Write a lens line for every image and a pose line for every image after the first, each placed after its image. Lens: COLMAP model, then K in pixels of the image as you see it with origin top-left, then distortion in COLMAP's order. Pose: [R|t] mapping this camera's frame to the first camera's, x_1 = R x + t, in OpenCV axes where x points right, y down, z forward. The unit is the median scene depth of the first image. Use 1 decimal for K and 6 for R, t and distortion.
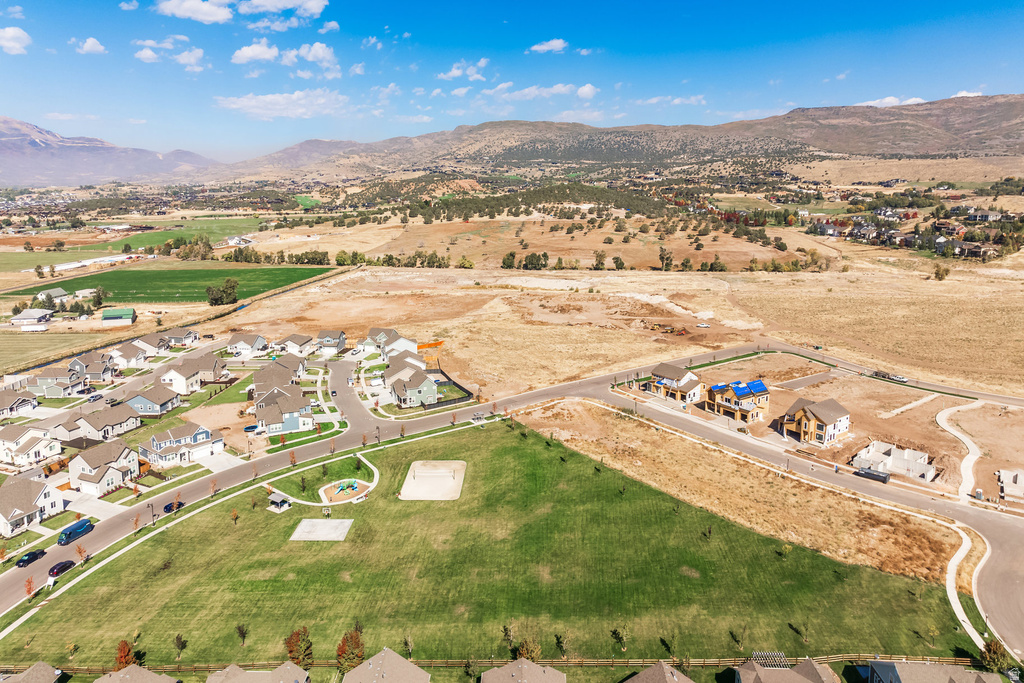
lens RADIAL K [[693.4, 0, 515.2], [0, 693.4, 296.4], [0, 0, 1]] dist [0.030808, -0.002547]
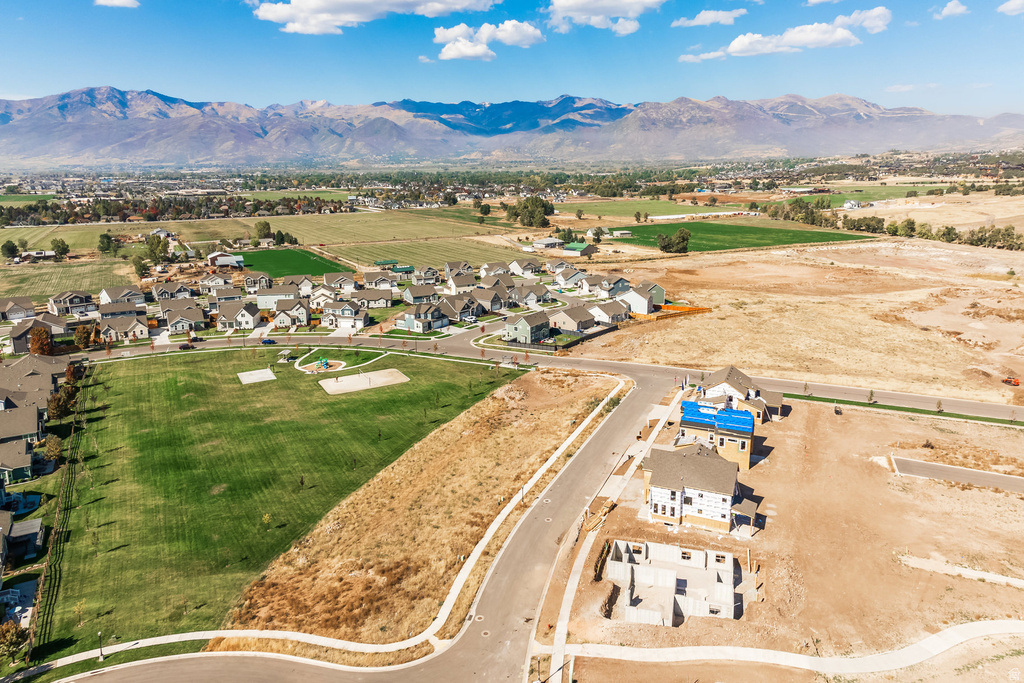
lens RADIAL K [[693.4, 0, 515.2], [0, 693.4, 296.4], [0, 0, 1]] dist [0.030808, -0.002547]
pose [[0.502153, 0.166927, -0.848515, 0.277773], [-0.131548, 0.984519, 0.115833, -0.010391], [0.854715, 0.053455, 0.516339, 0.182631]]
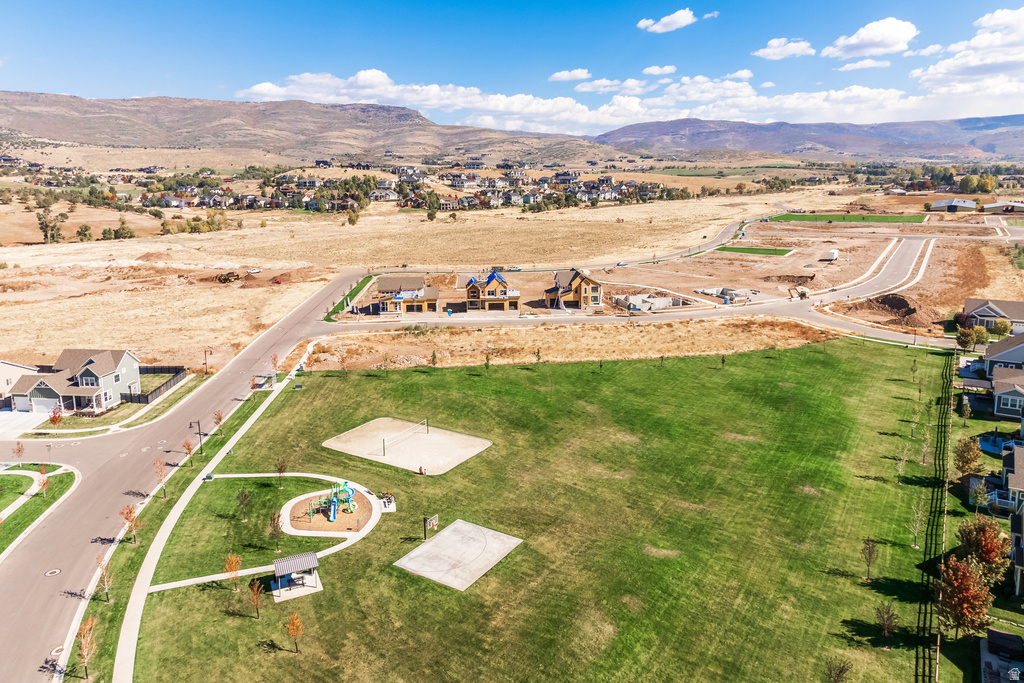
lens RADIAL K [[693.4, 0, 515.2], [0, 693.4, 296.4], [0, 0, 1]] dist [0.030808, -0.002547]
pose [[0.511758, -0.146190, 0.846601, -0.165693], [0.148872, 0.985599, 0.080201, 0.030364], [-0.846133, 0.084992, 0.526151, 0.175257]]
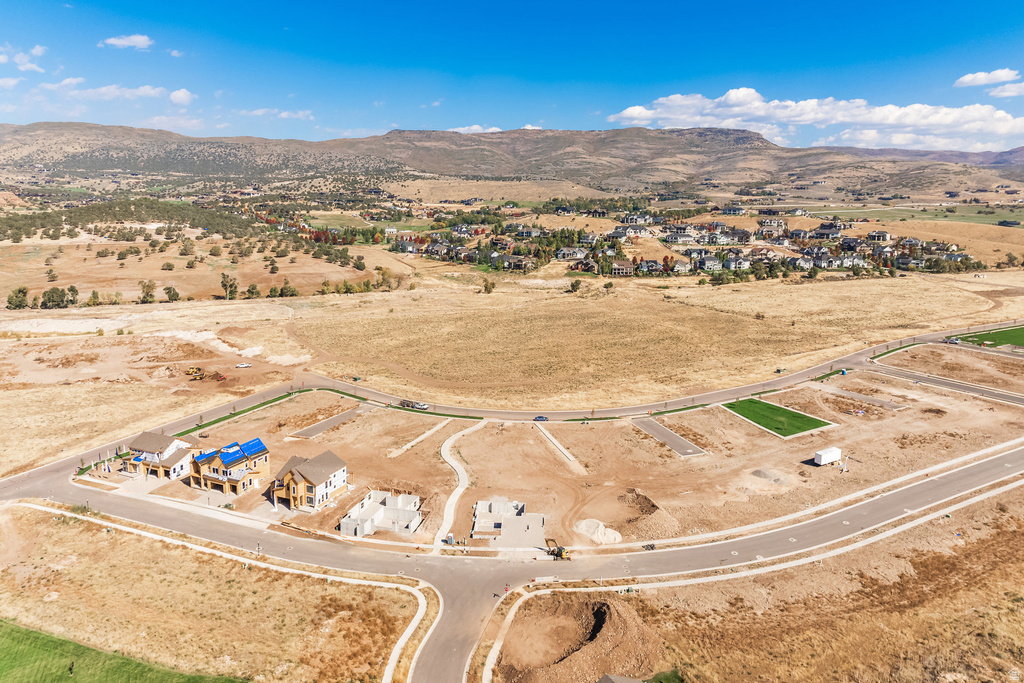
lens RADIAL K [[693.4, 0, 515.2], [0, 693.4, 296.4], [0, 0, 1]] dist [0.030808, -0.002547]
pose [[0.860497, -0.064703, 0.505330, 0.073867], [0.075615, 0.997136, -0.001086, -0.010996], [-0.503813, 0.039145, 0.862926, 0.032733]]
